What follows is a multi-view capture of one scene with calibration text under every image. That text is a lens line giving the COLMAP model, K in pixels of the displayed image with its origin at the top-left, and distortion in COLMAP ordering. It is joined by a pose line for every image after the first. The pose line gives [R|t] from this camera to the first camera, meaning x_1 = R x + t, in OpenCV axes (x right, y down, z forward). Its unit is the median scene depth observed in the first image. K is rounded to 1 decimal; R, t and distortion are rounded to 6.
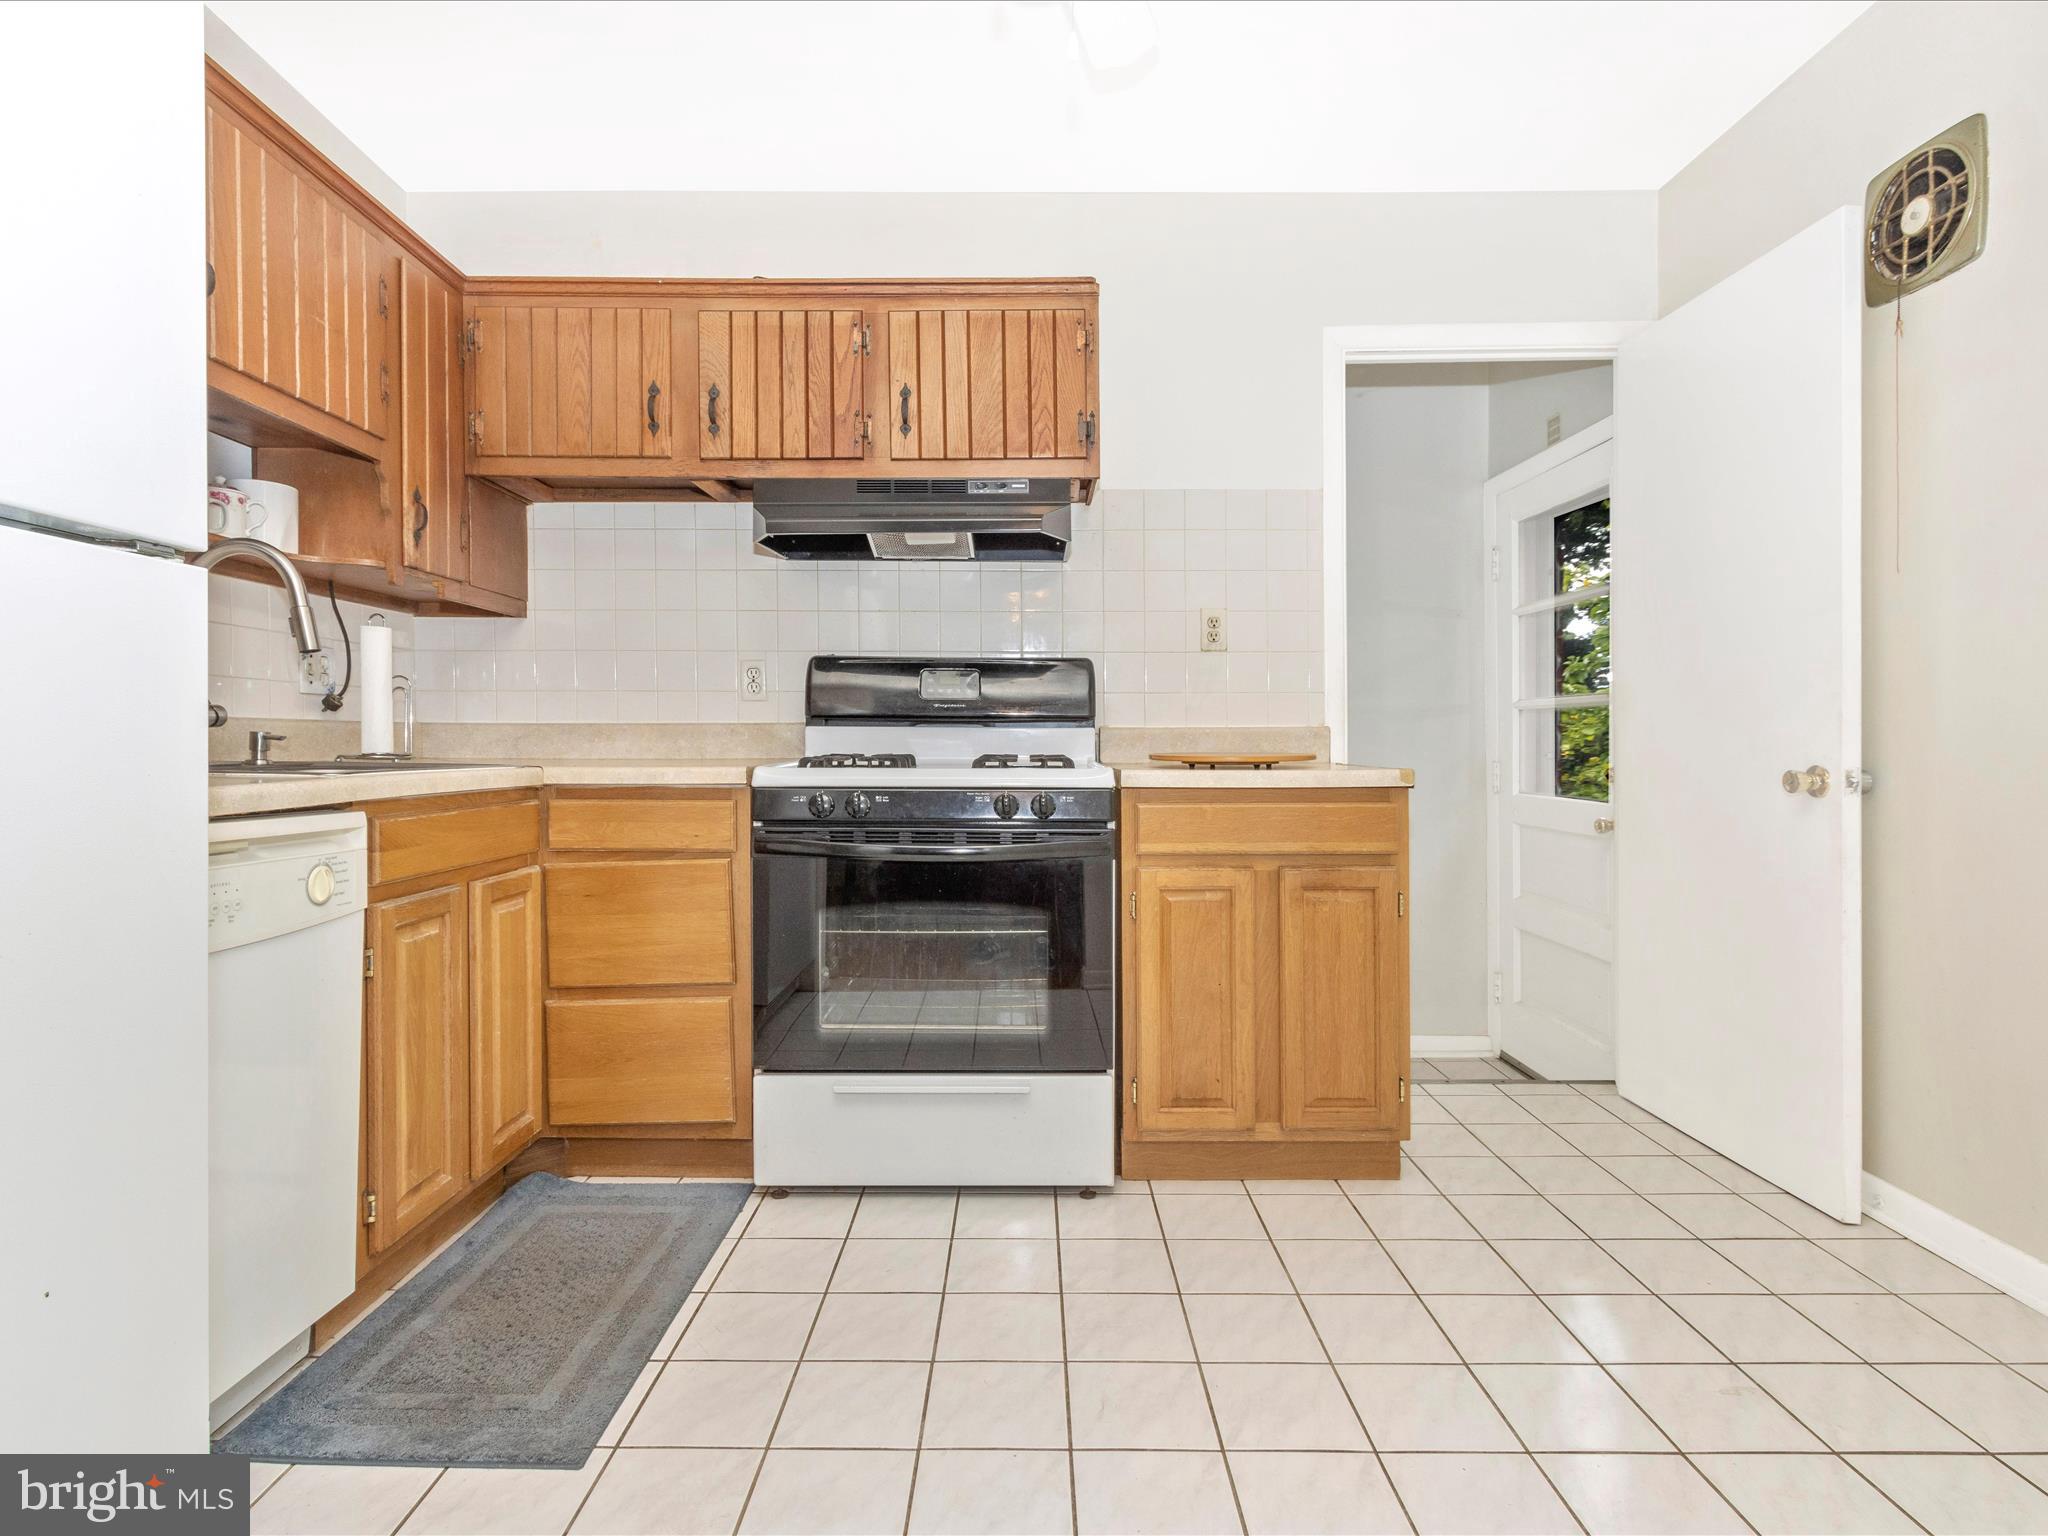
lens RADIAL K [[1069.4, 0, 1022.5], [0, 1069.4, 764.0], [0, 0, 1]] dist [0.000007, -0.002336]
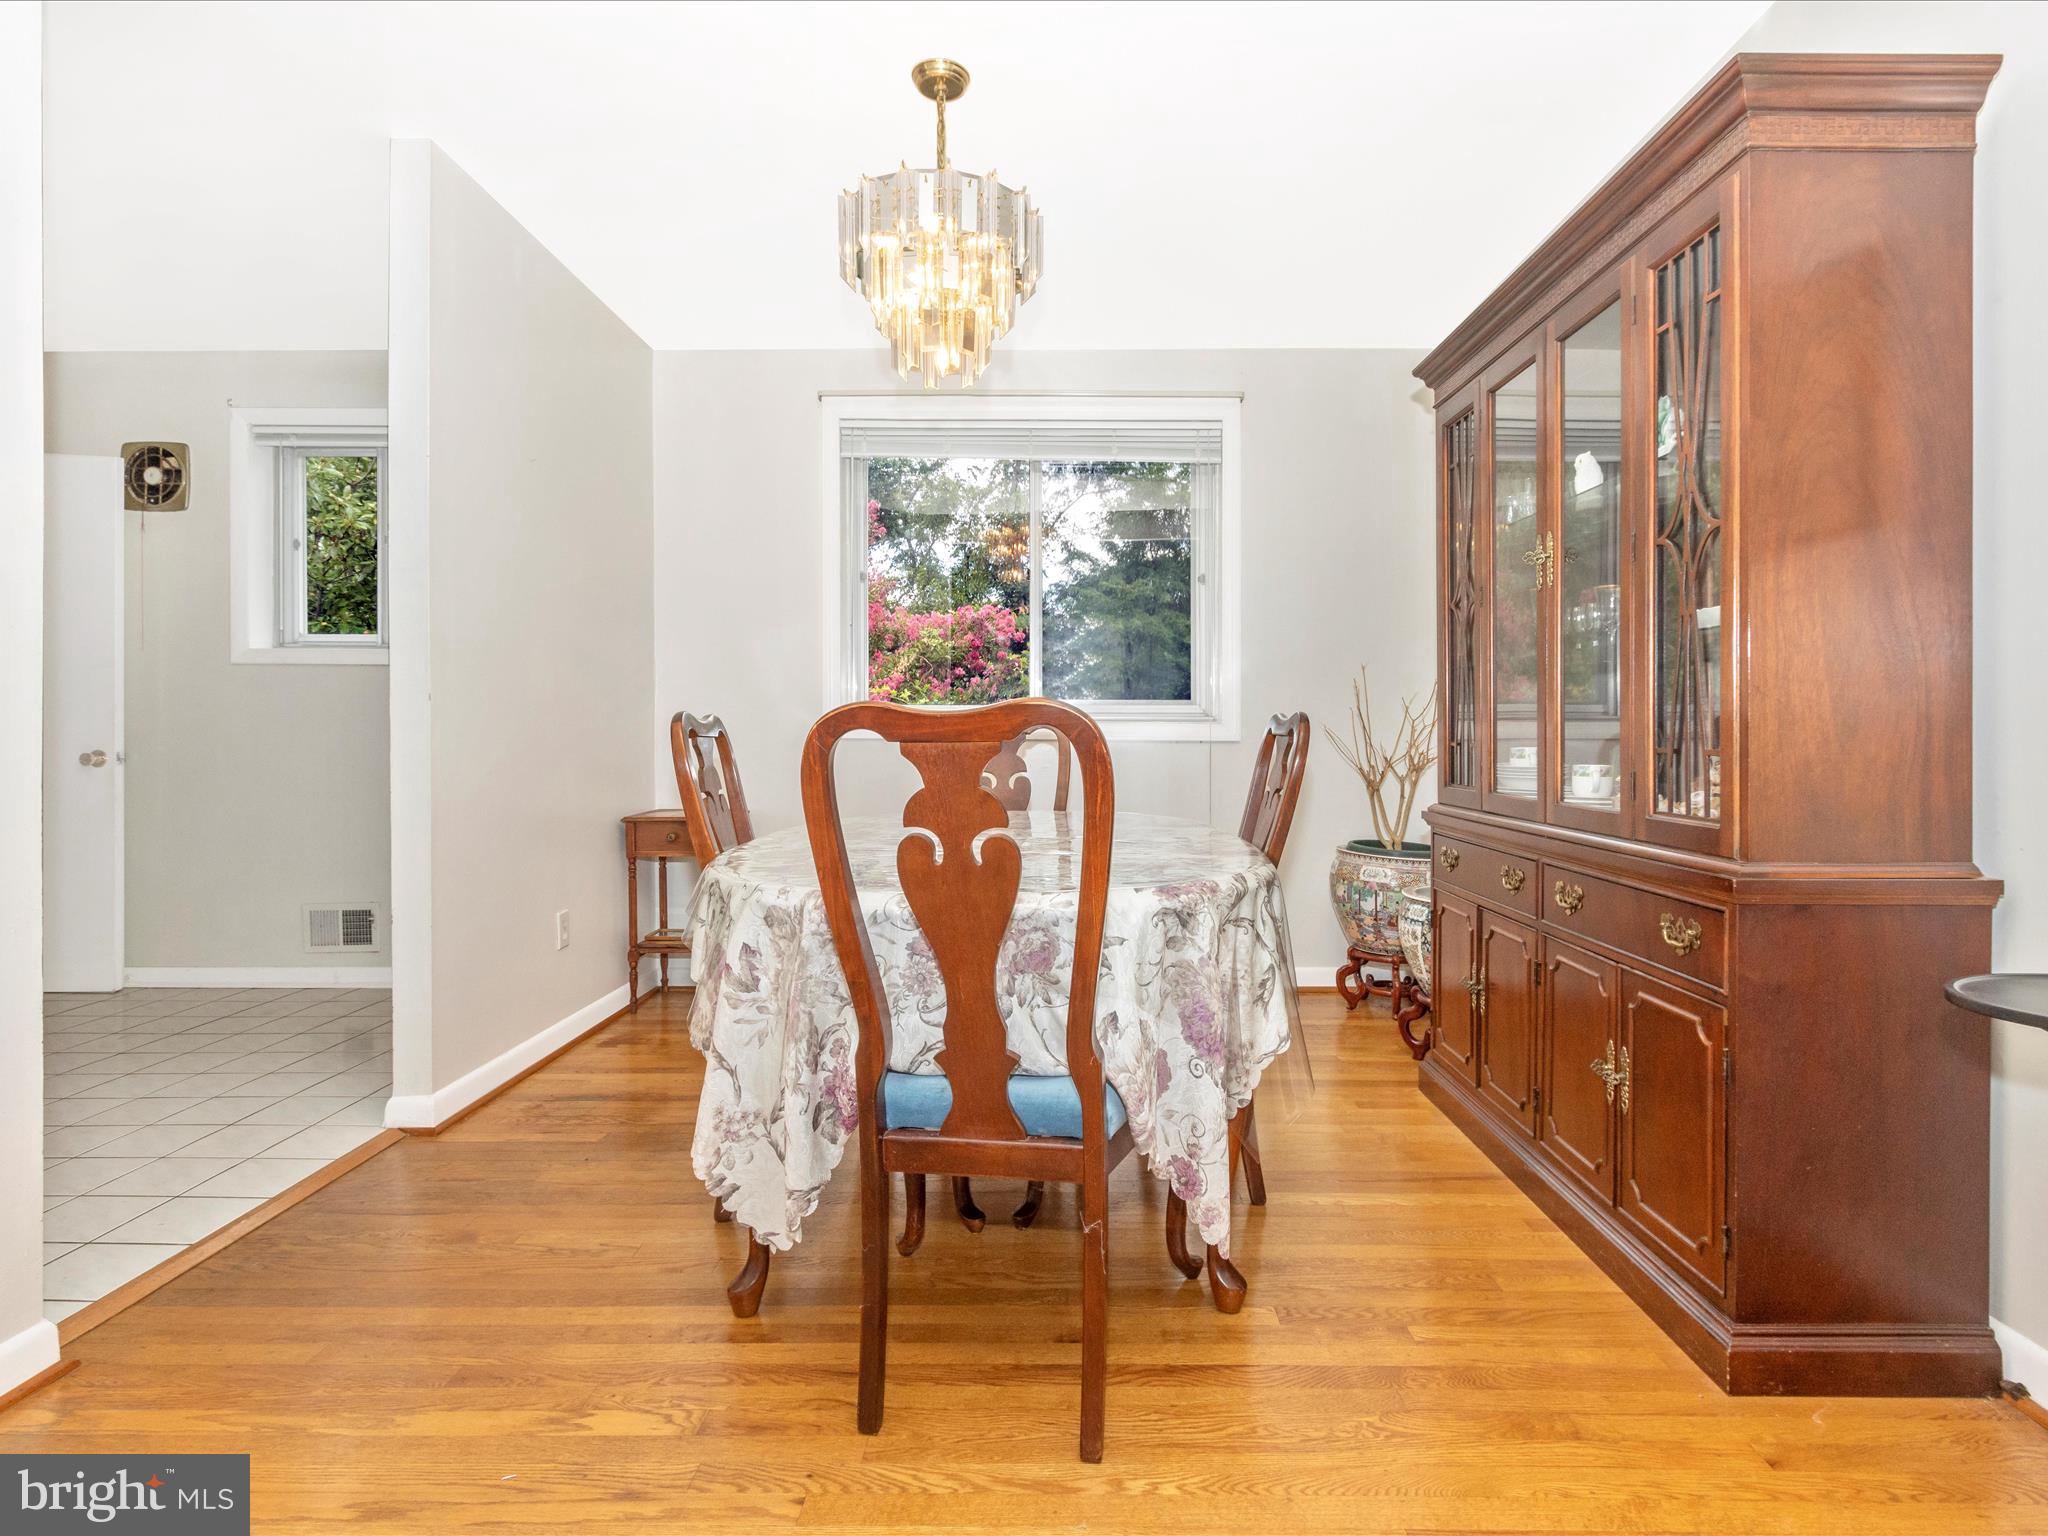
lens RADIAL K [[1069.4, 0, 1006.5], [0, 1069.4, 739.2], [0, 0, 1]] dist [0.000007, -0.002336]
pose [[0.015953, 0.001498, 0.999872, -0.963431], [0.017670, 0.999842, -0.001780, 0.012722], [-0.999717, 0.017696, 0.015924, -0.529545]]
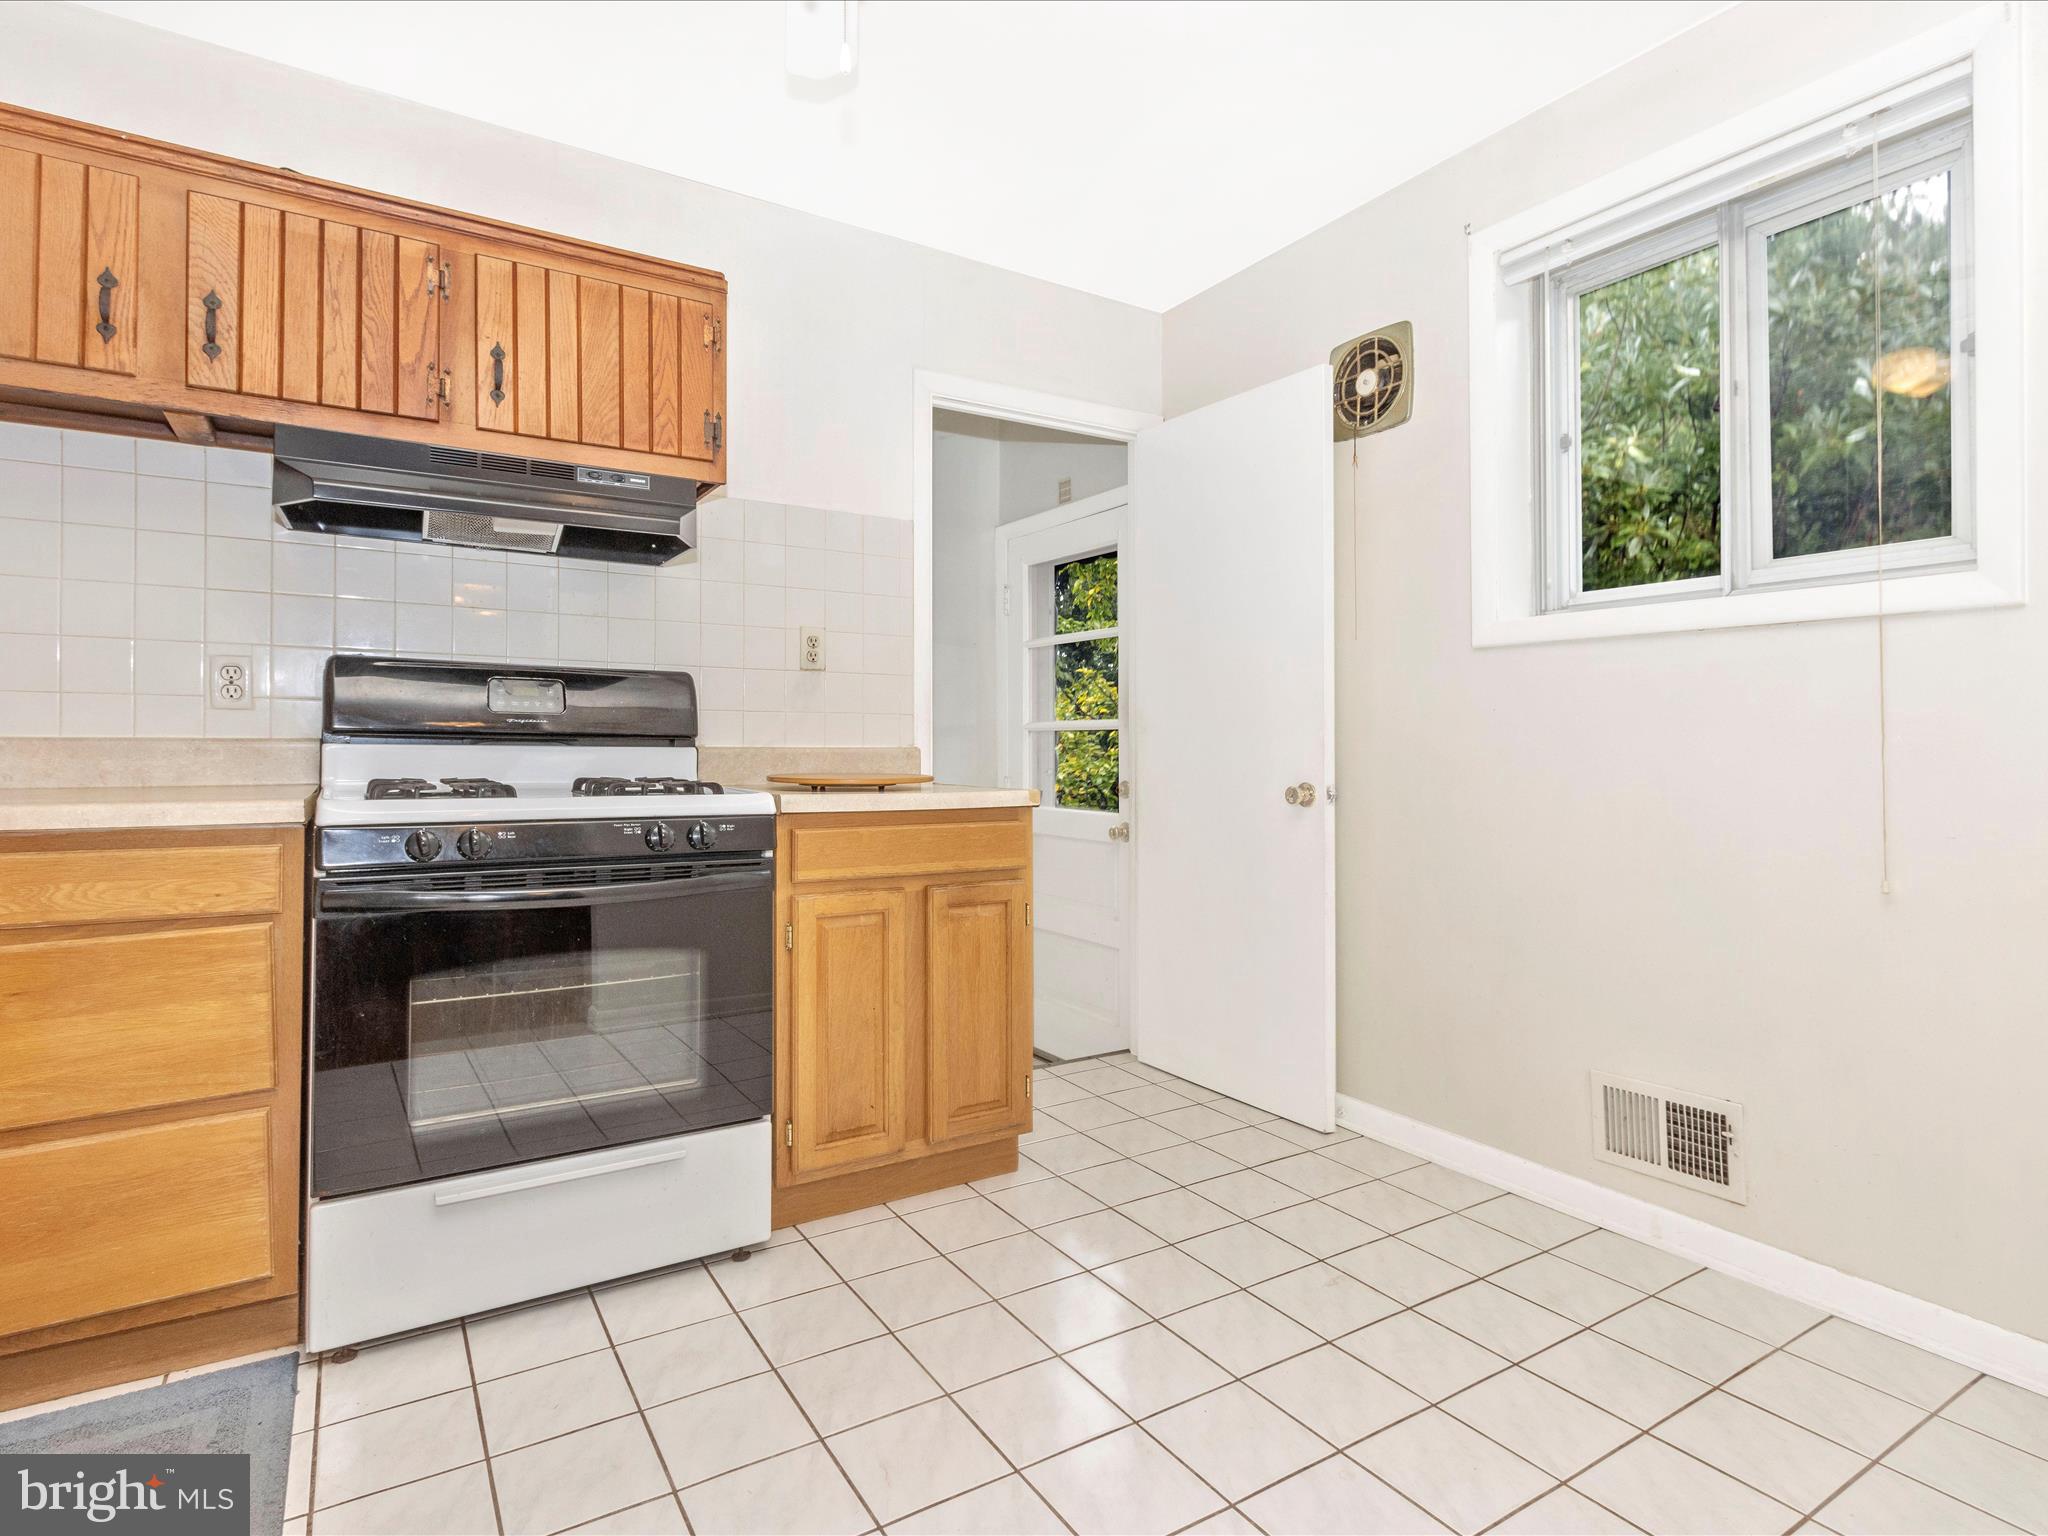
lens RADIAL K [[1069.4, 0, 1030.3], [0, 1069.4, 735.6], [0, 0, 1]] dist [0.000007, -0.002336]
pose [[0.843203, 0.011517, 0.537472, -0.221578], [0.007083, 0.999446, -0.032528, -0.014247], [-0.537549, 0.031235, 0.842654, 0.071927]]
